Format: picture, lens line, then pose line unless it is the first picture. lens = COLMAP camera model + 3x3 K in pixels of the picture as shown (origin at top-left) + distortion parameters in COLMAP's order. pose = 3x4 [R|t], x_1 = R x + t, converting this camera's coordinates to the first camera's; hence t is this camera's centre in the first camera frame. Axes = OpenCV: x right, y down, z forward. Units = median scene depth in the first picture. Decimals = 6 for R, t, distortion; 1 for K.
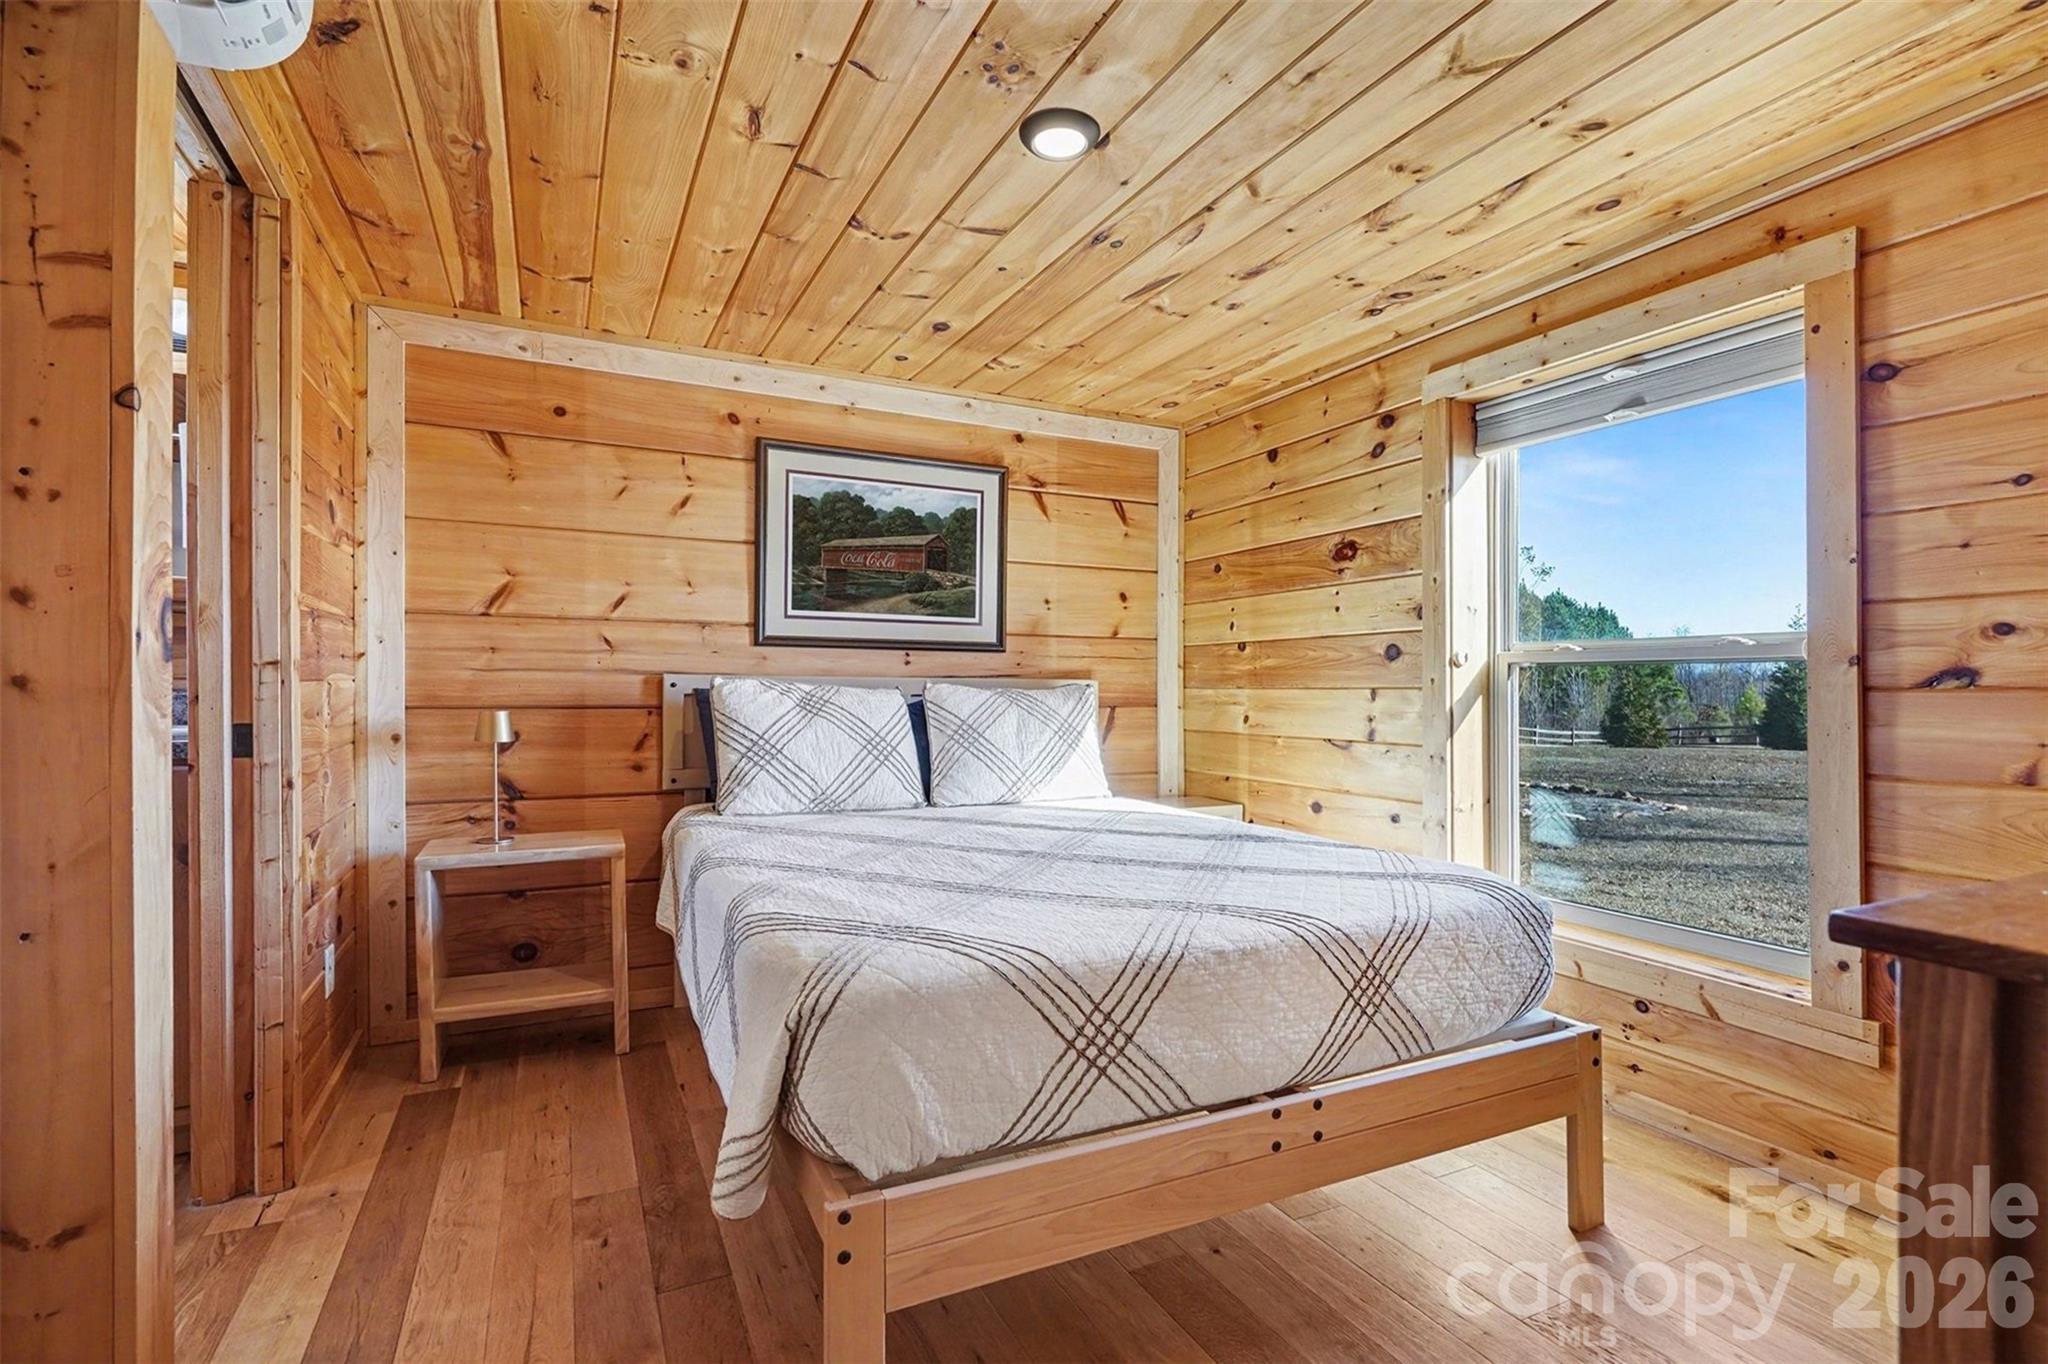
lens RADIAL K [[948.5, 0, 1026.8], [0, 948.5, 689.6], [0, 0, 1]] dist [-0.000606, -0.000066]
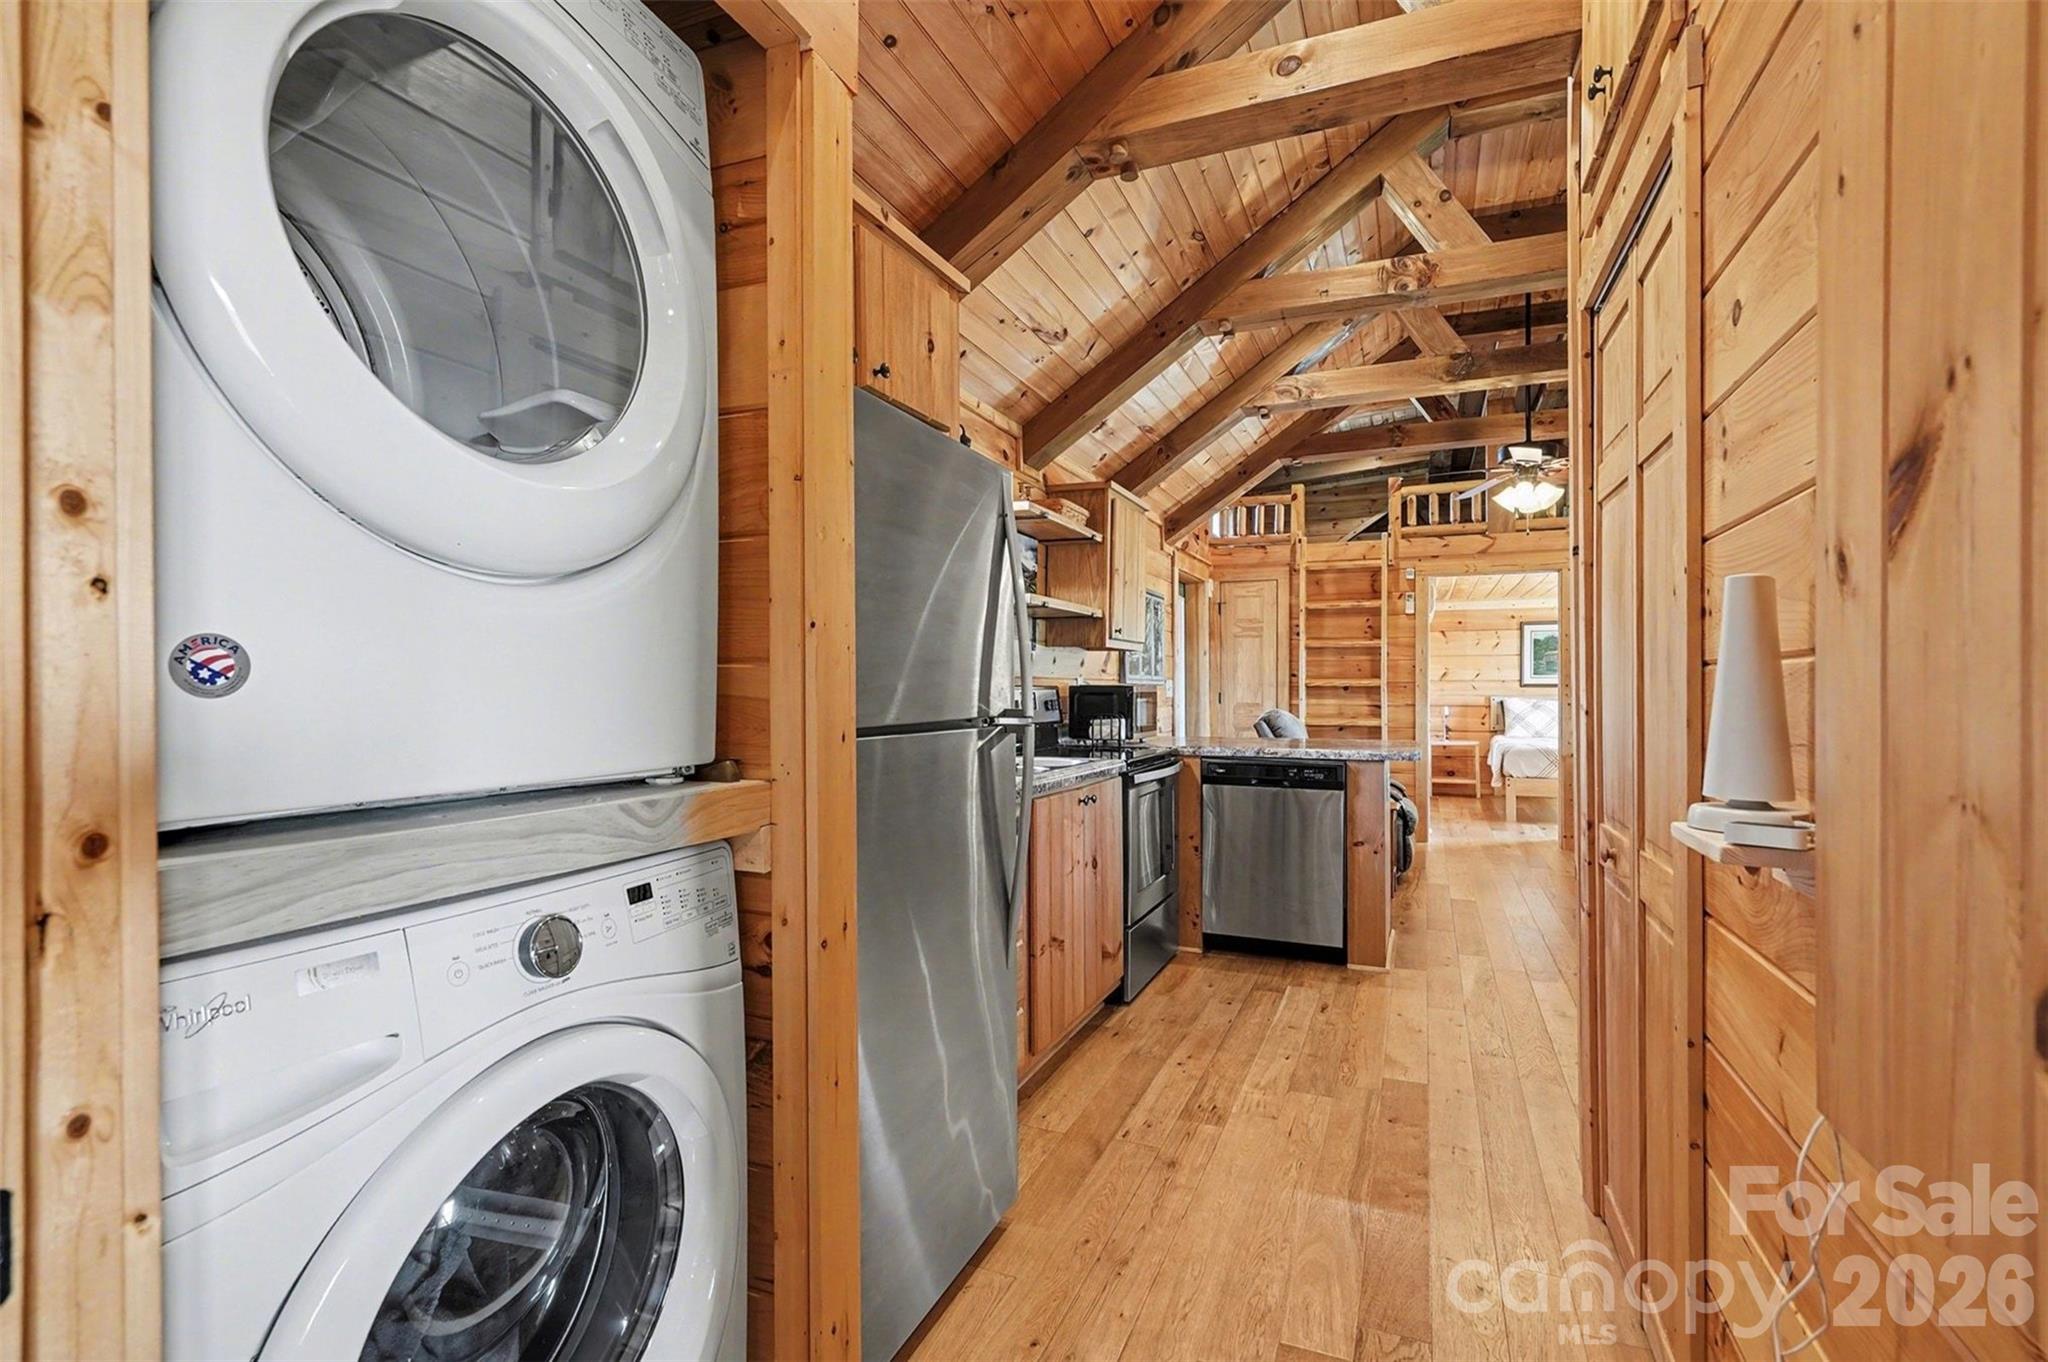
lens RADIAL K [[948.5, 0, 1029.4], [0, 948.5, 691.8], [0, 0, 1]] dist [-0.000606, -0.000066]
pose [[0.651317, -0.006235, -0.758780, 1.120122], [0.005911, 0.999978, -0.003143, -0.032024], [0.758782, -0.002438, 0.651340, -2.469333]]
